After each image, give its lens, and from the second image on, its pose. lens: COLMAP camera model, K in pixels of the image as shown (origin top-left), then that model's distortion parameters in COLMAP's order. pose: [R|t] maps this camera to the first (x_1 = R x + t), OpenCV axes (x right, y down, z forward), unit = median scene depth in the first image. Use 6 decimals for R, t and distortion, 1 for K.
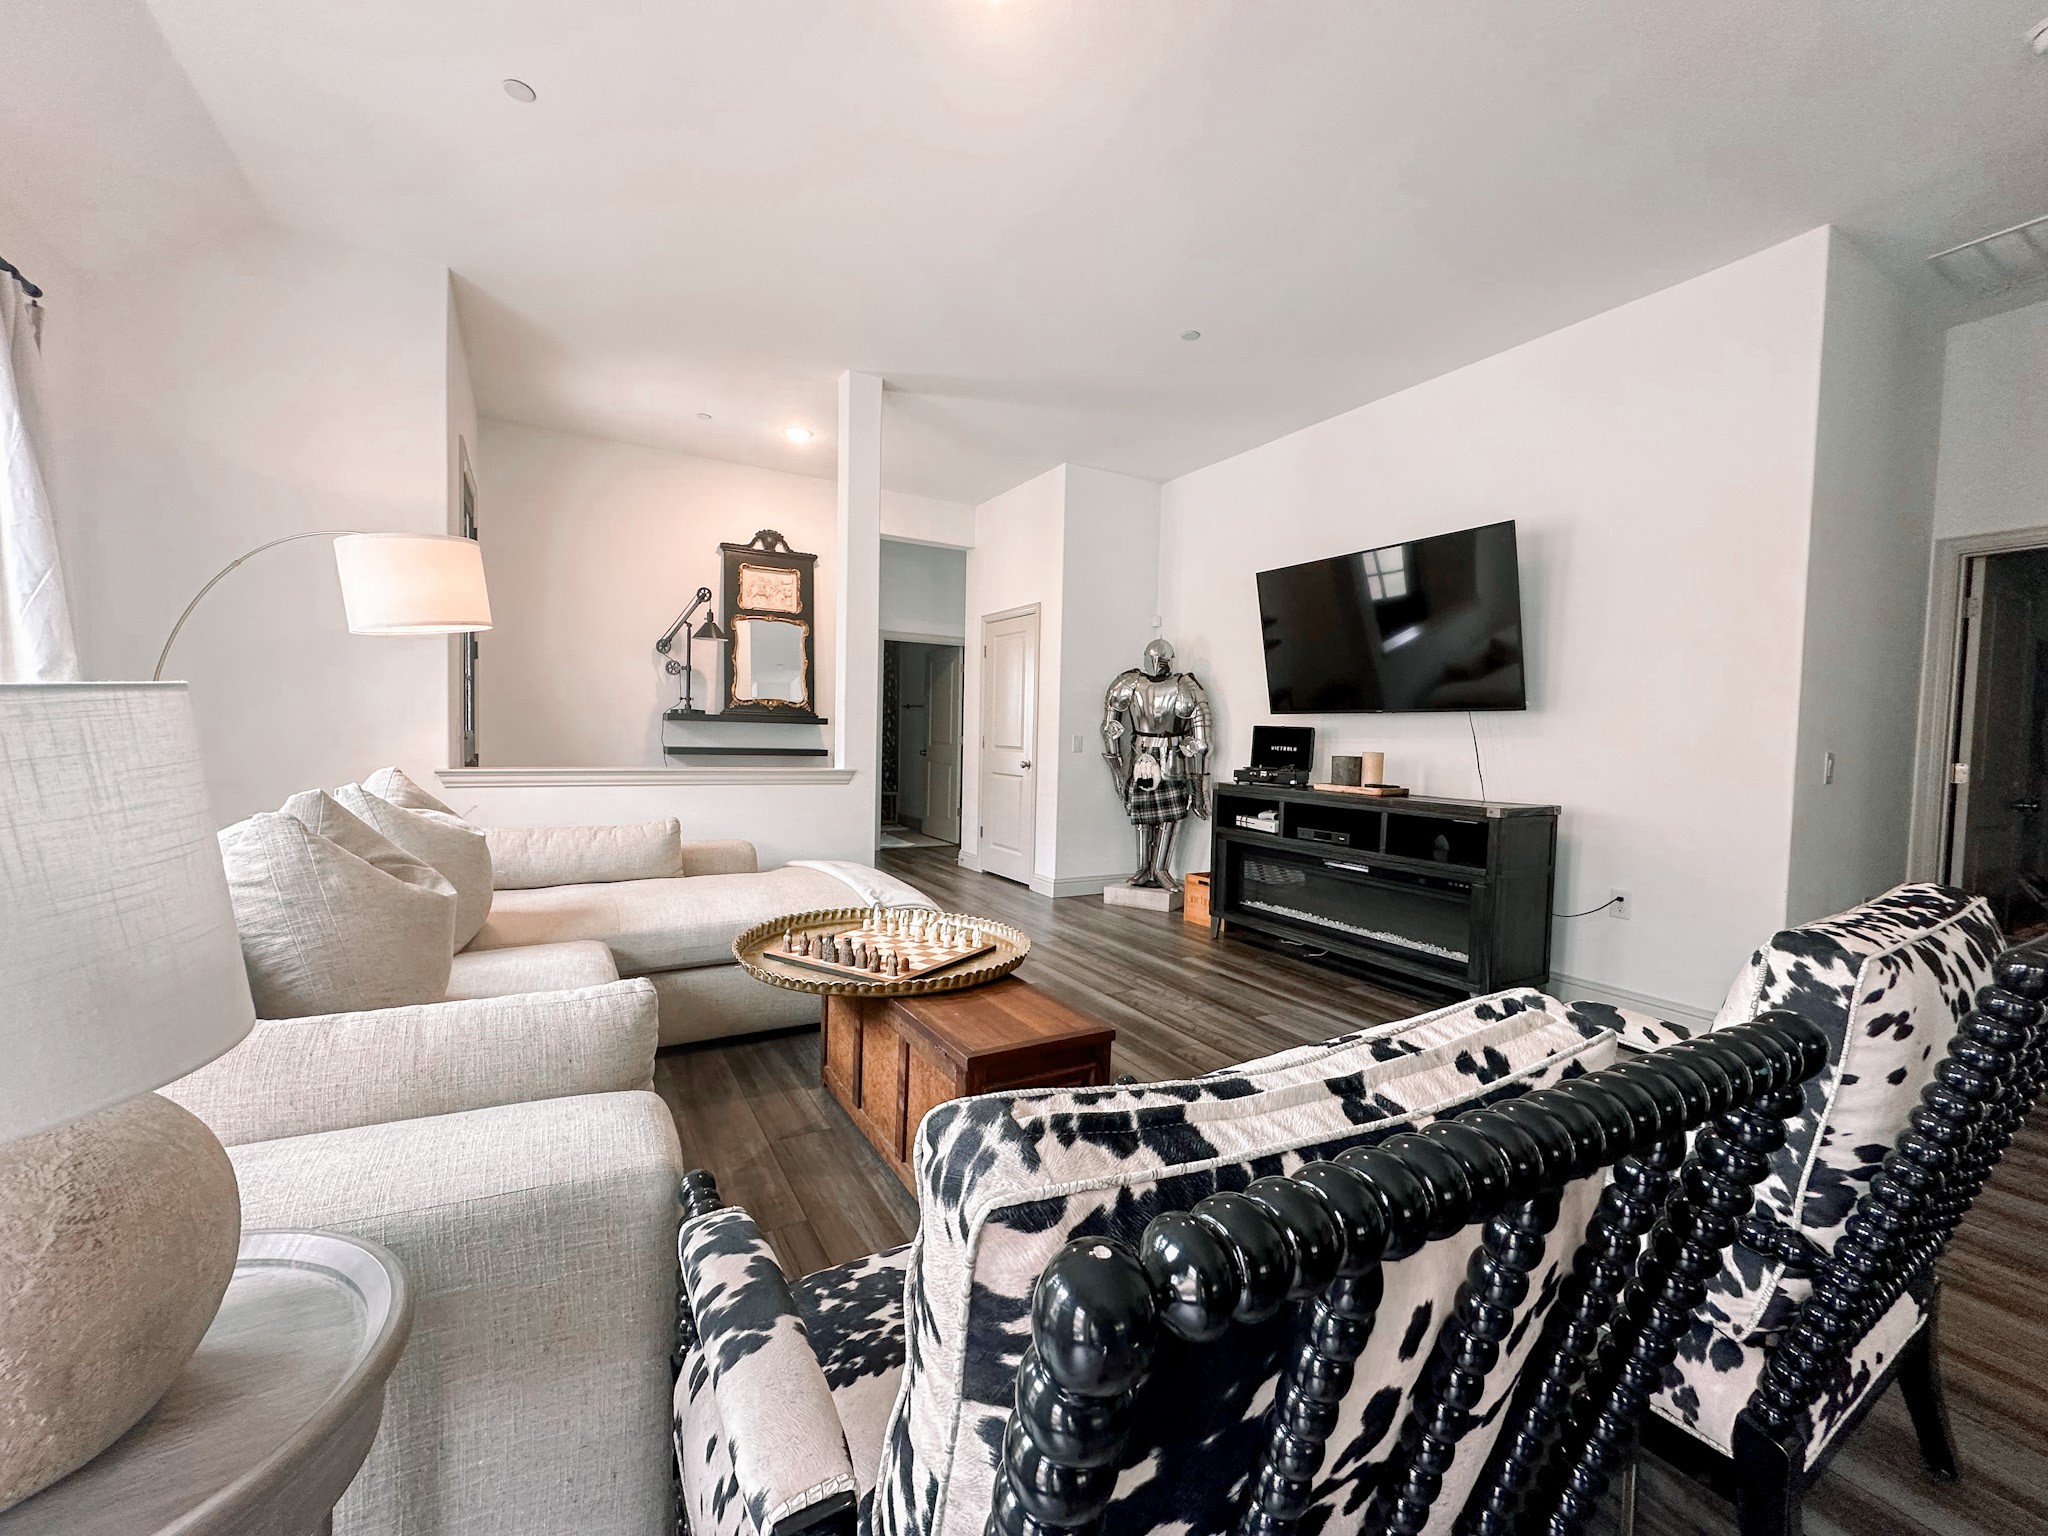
lens RADIAL K [[814.8, 0, 1021.3], [0, 814.8, 768.0], [0, 0, 1]] dist [-0.004457, 0.001506]
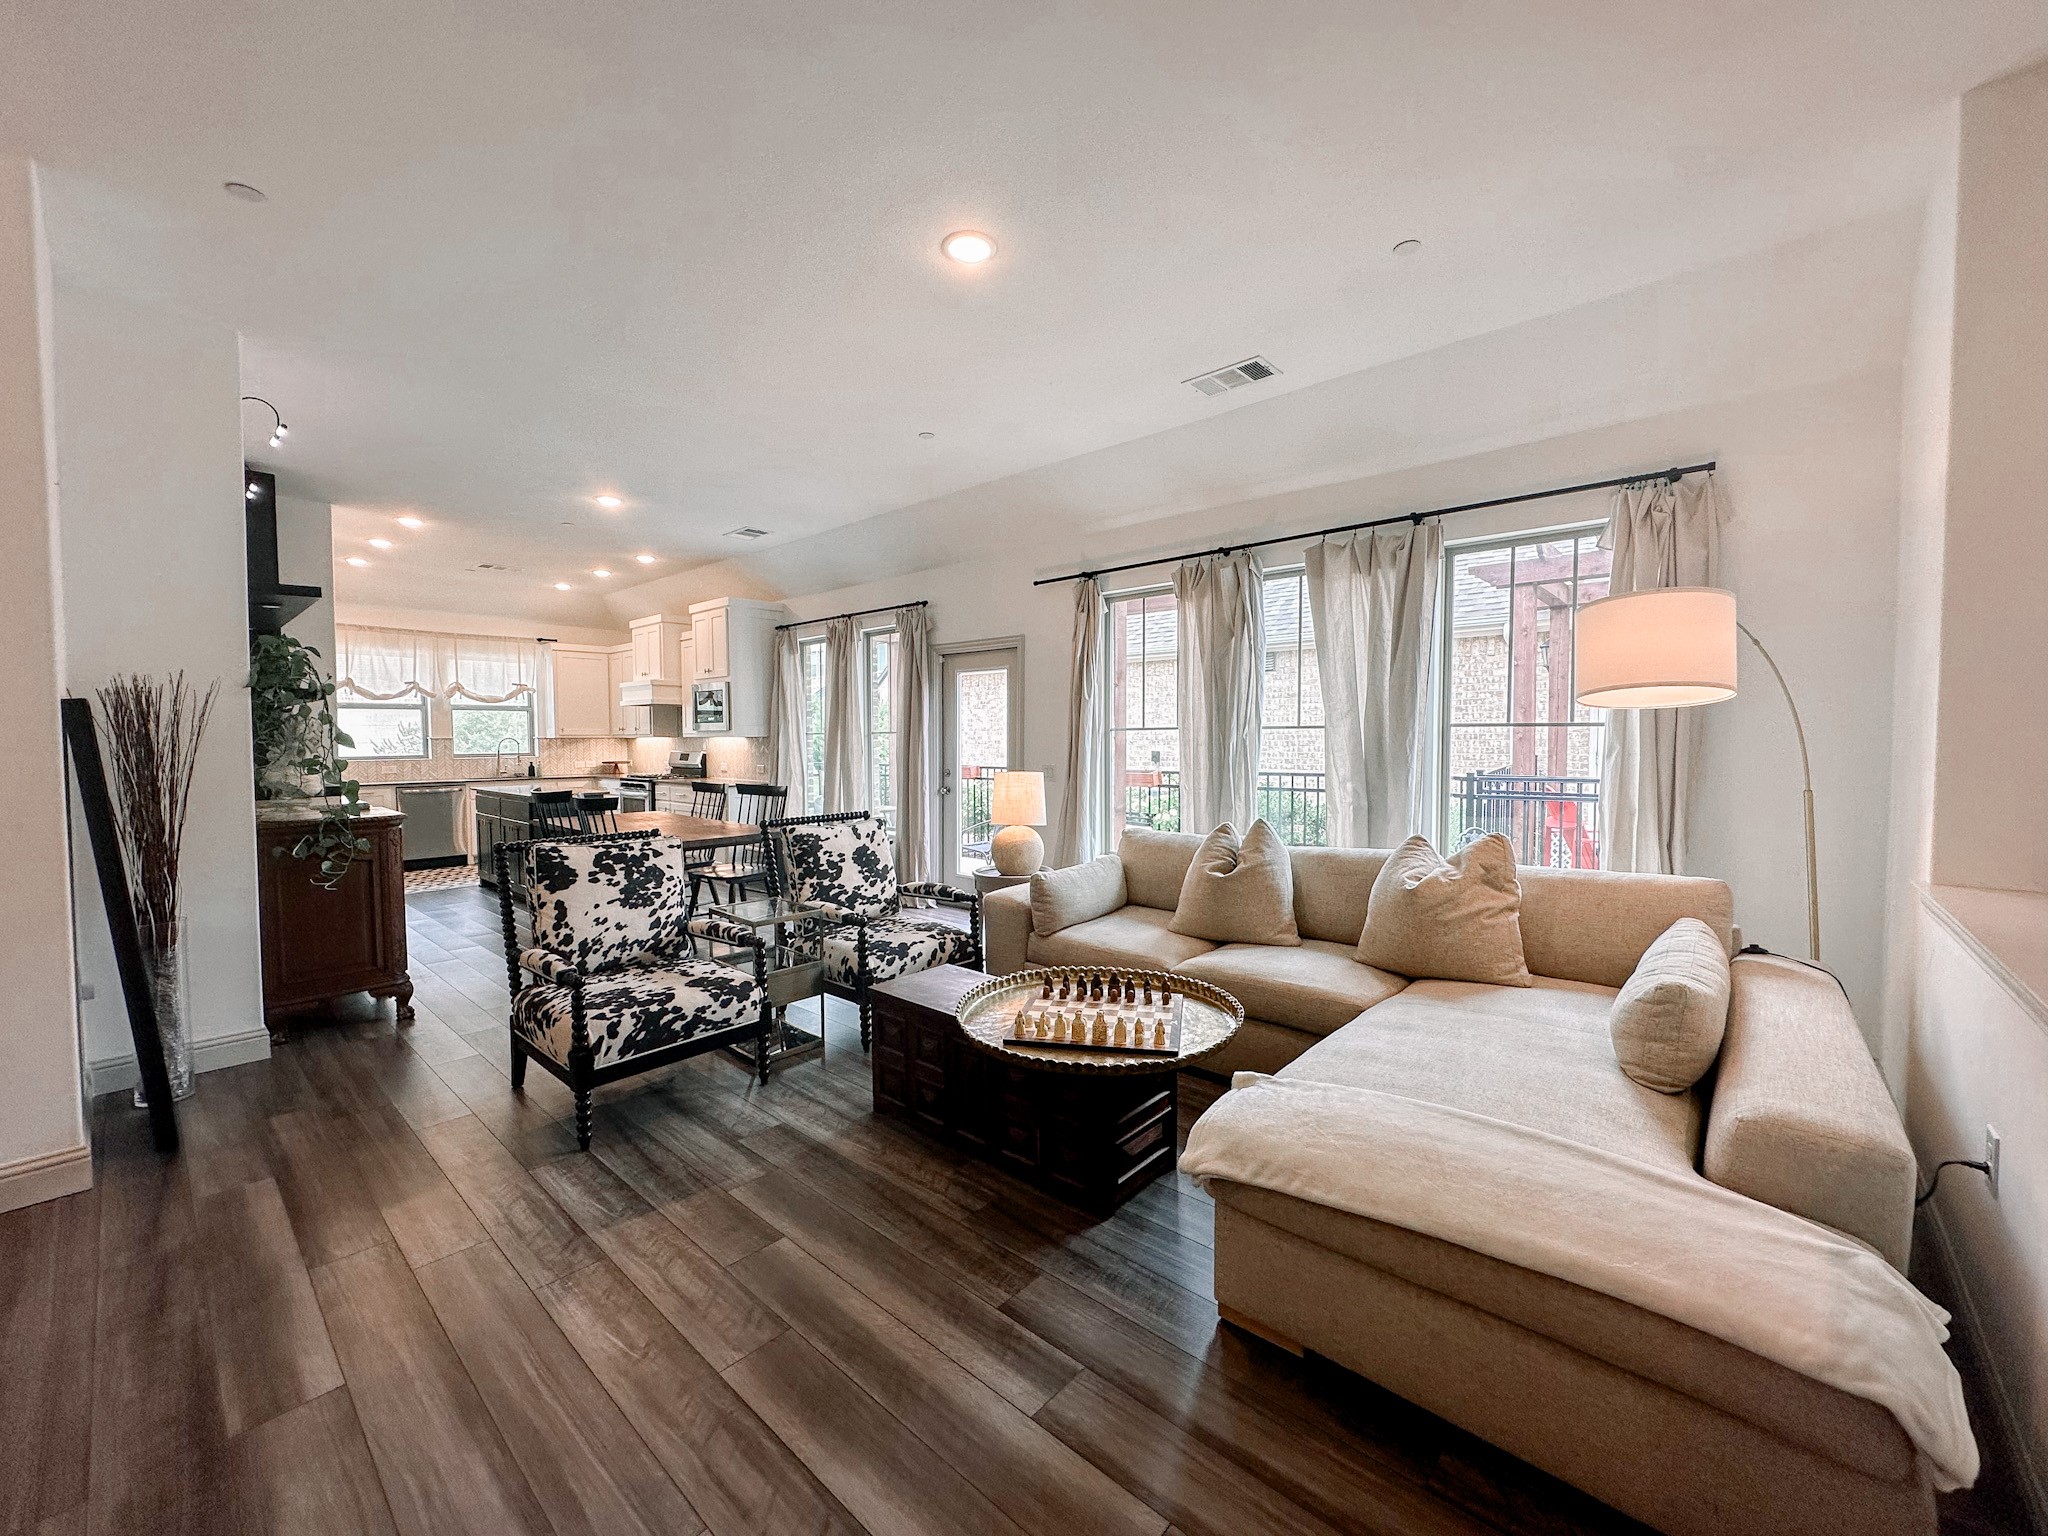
lens RADIAL K [[814.8, 0, 1019.6], [0, 814.8, 767.7], [0, 0, 1]] dist [-0.004457, 0.001506]
pose [[-0.951366, -0.009169, -0.307925, 0.110243], [-0.031634, 0.997181, 0.068045, -0.069344], [0.306433, 0.074477, -0.948974, 0.862541]]
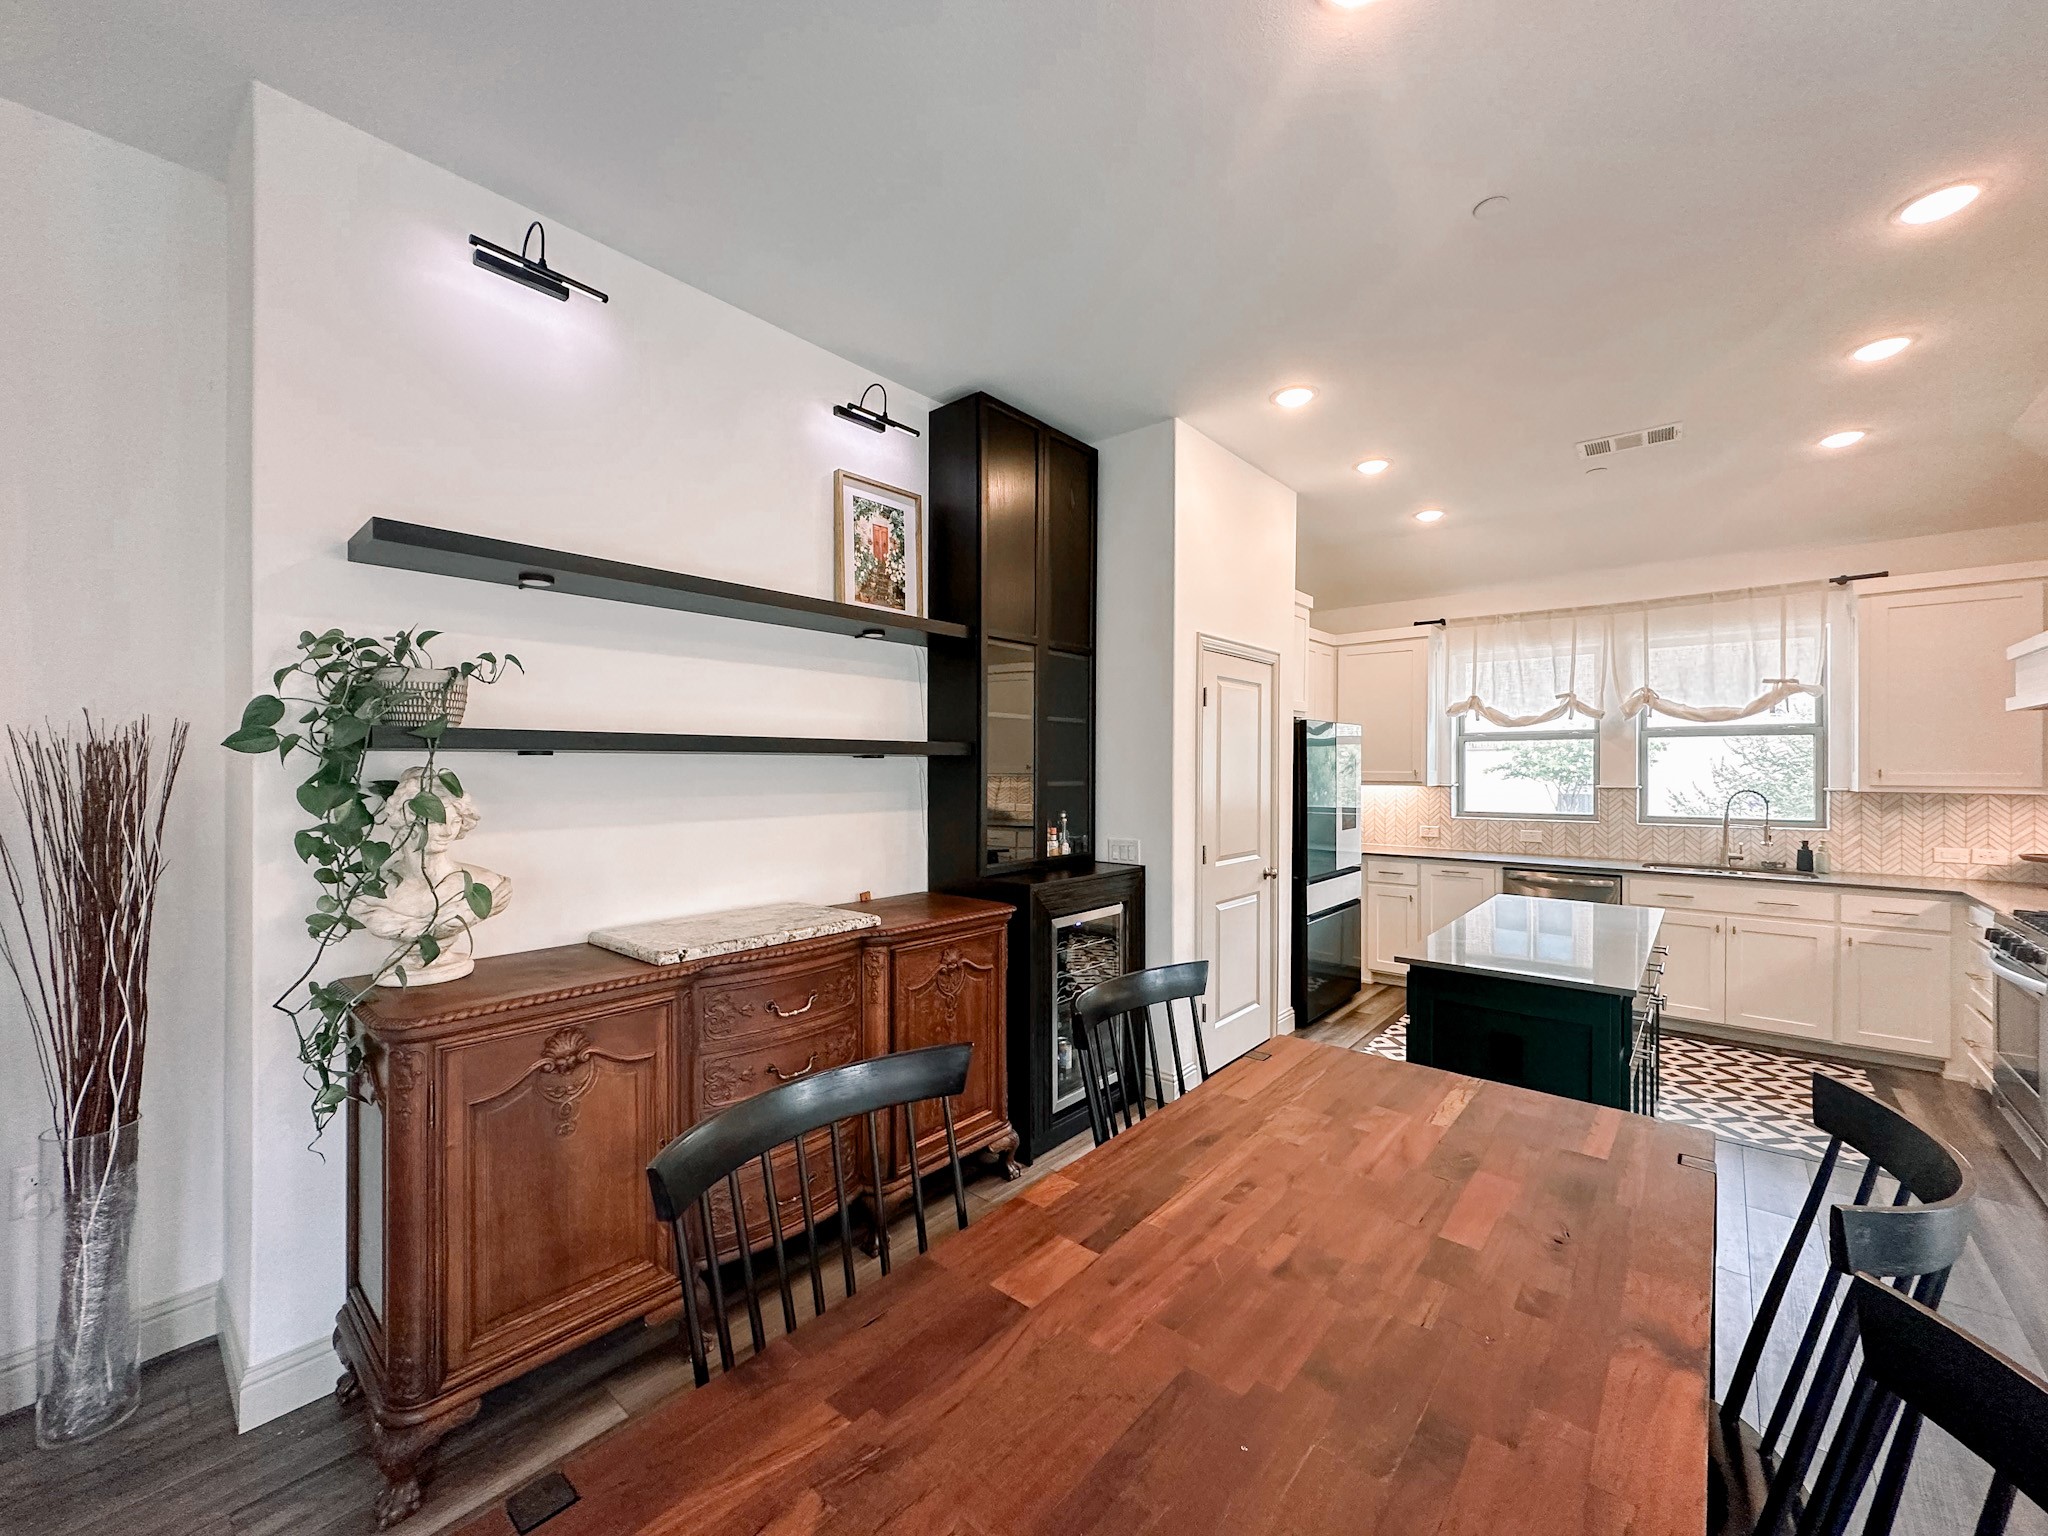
lens RADIAL K [[814.8, 0, 1021.7], [0, 814.8, 766.4], [0, 0, 1]] dist [-0.004457, 0.001506]
pose [[-0.333361, -0.025403, 0.942457, 0.057617], [0.027375, 0.998955, 0.036609, -0.058497], [-0.942402, 0.038003, -0.332317, -0.079150]]
